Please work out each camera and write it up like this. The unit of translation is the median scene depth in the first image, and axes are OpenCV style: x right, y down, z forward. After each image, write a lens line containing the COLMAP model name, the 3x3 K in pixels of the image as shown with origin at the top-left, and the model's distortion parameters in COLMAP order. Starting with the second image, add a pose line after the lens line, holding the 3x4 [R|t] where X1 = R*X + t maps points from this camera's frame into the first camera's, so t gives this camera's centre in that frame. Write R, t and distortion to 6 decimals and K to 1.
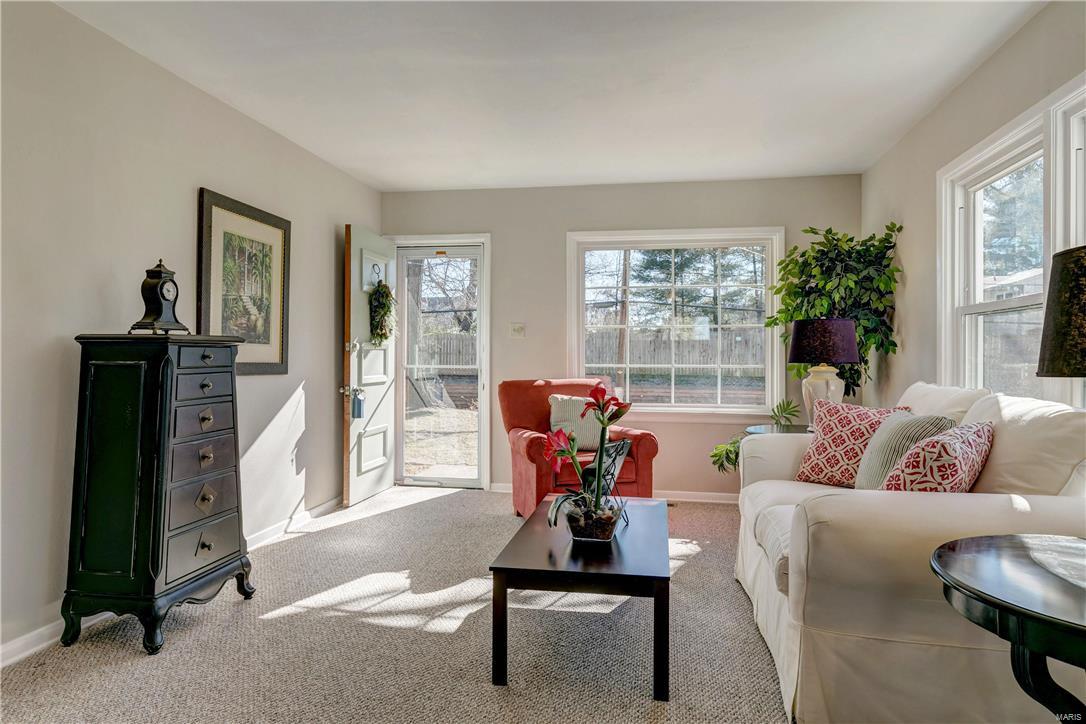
lens RADIAL K [[658.4, 0, 543.2], [0, 658.4, 364.2], [0, 0, 1]] dist [0.006312, 0.000588]
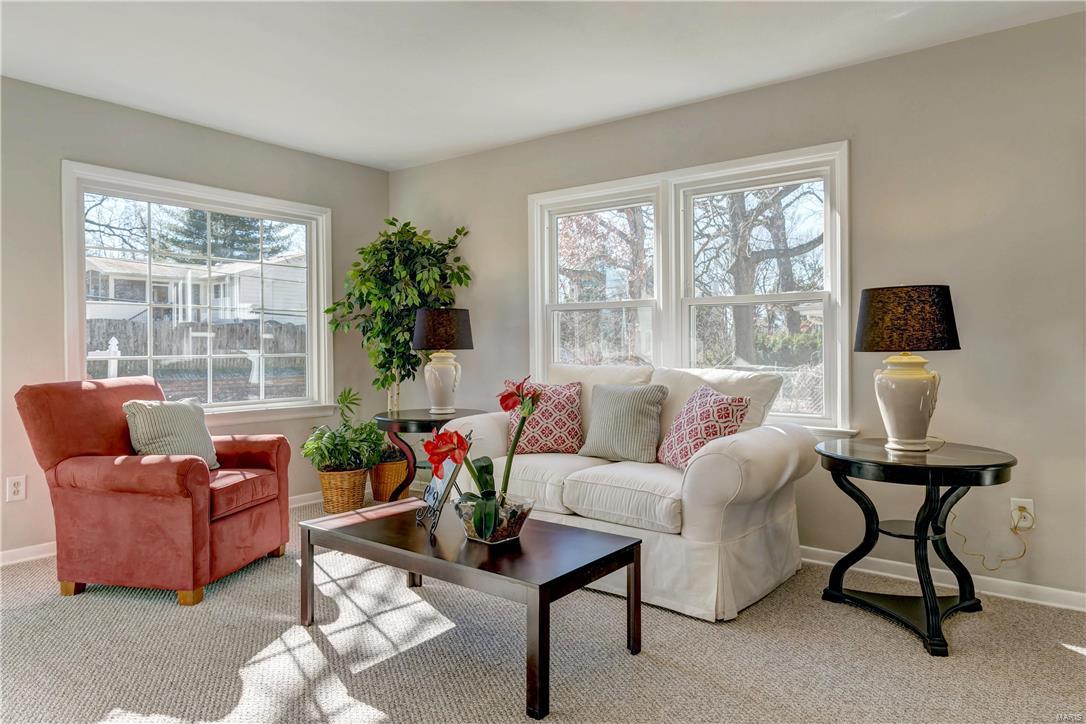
lens RADIAL K [[701.2, 0, 545.2], [0, 701.2, 352.9], [0, 0, 1]] dist [0.018282, 0.000437]
pose [[0.465118, -0.015091, 0.885120, -0.487191], [0.015979, 0.999835, 0.008650, -0.003627], [-0.885105, 0.010120, 0.465282, 0.304754]]
